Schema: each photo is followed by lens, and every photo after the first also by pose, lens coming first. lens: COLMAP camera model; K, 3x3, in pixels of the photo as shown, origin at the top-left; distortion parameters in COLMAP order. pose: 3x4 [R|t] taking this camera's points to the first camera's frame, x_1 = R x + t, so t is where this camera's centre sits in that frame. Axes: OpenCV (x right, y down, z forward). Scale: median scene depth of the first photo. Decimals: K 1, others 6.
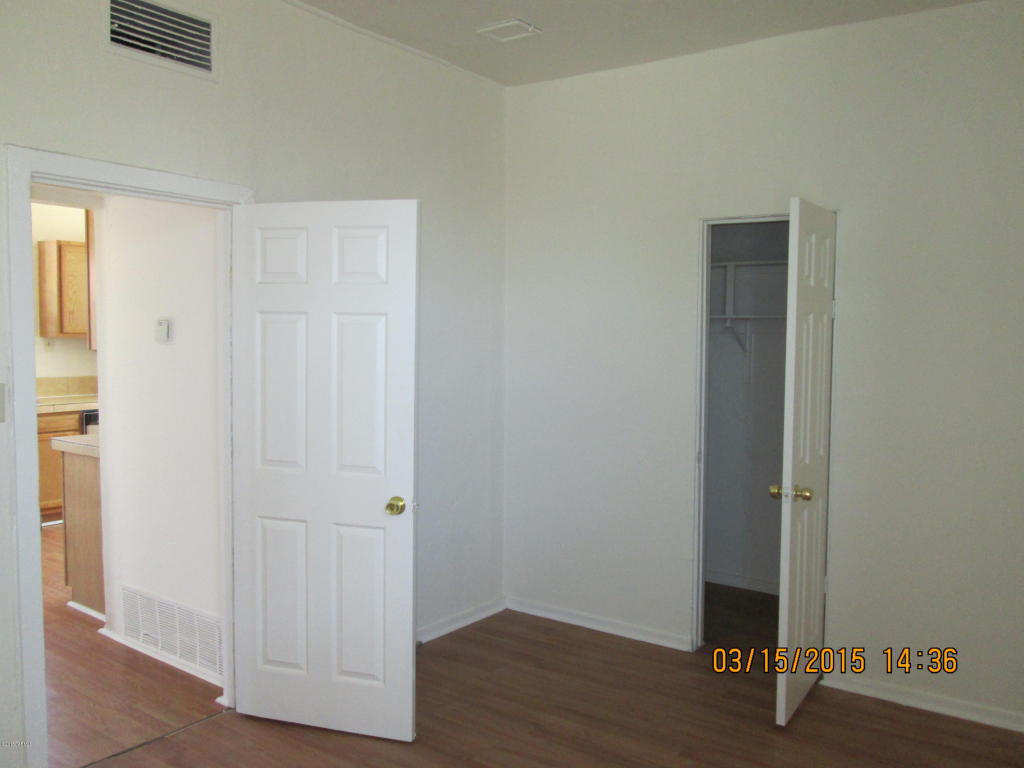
lens RADIAL K [[850.8, 0, 514.2], [0, 850.8, 385.0], [0, 0, 1]] dist [-0.031616, 0.027487]
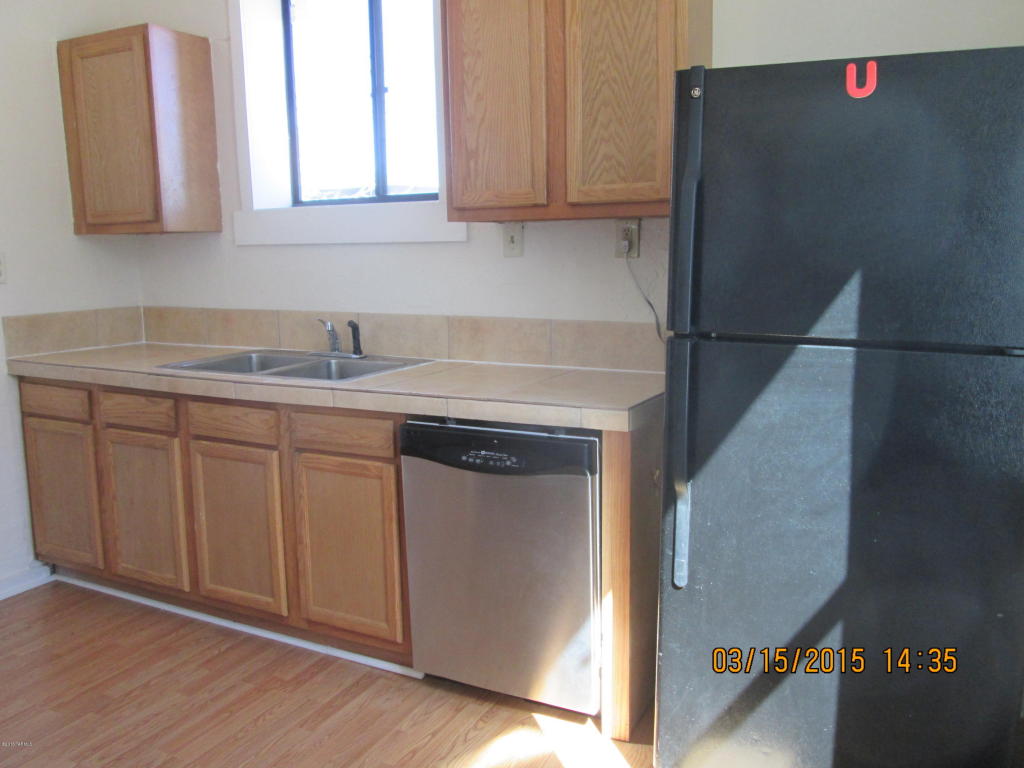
lens RADIAL K [[850.8, 0, 515.1], [0, 850.8, 380.9], [0, 0, 1]] dist [-0.031616, 0.027487]
pose [[0.154294, 0.134155, -0.978875, -0.129614], [-0.048526, 0.990572, 0.128110, -0.033682], [0.986833, 0.027734, 0.159350, 0.960034]]
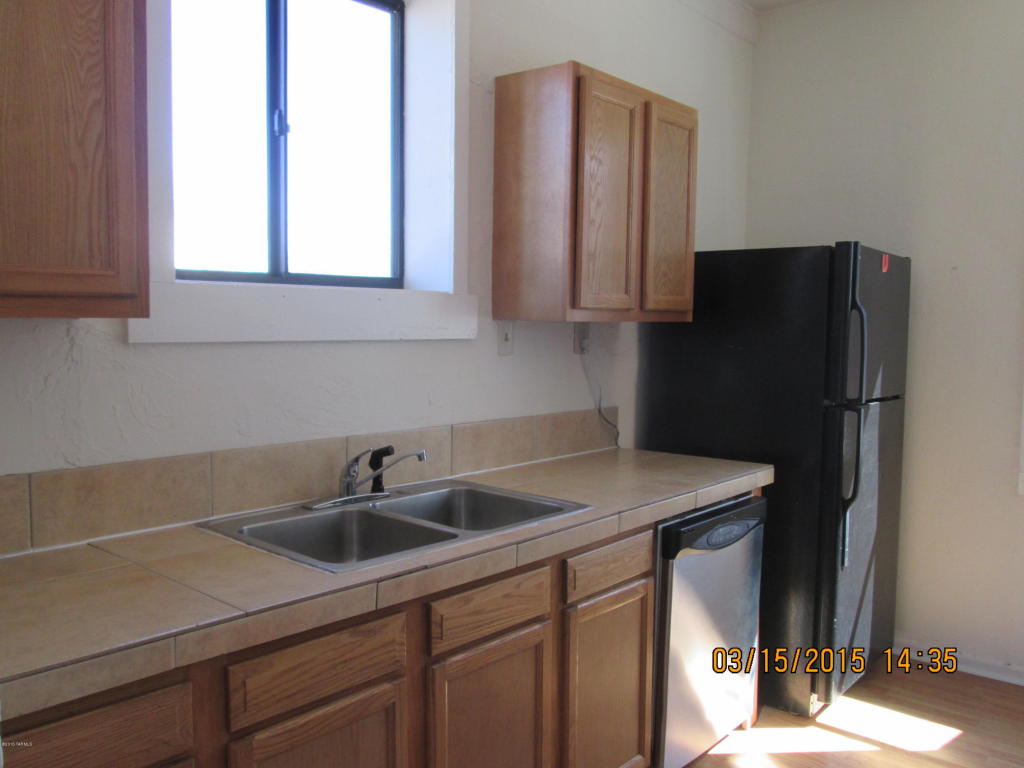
lens RADIAL K [[850.8, 0, 517.1], [0, 850.8, 387.0], [0, 0, 1]] dist [-0.031616, 0.027487]
pose [[0.995362, 0.002783, -0.096155, -0.520338], [-0.001280, 0.999876, 0.015691, -0.031651], [0.096187, -0.015495, 0.995243, 0.608913]]
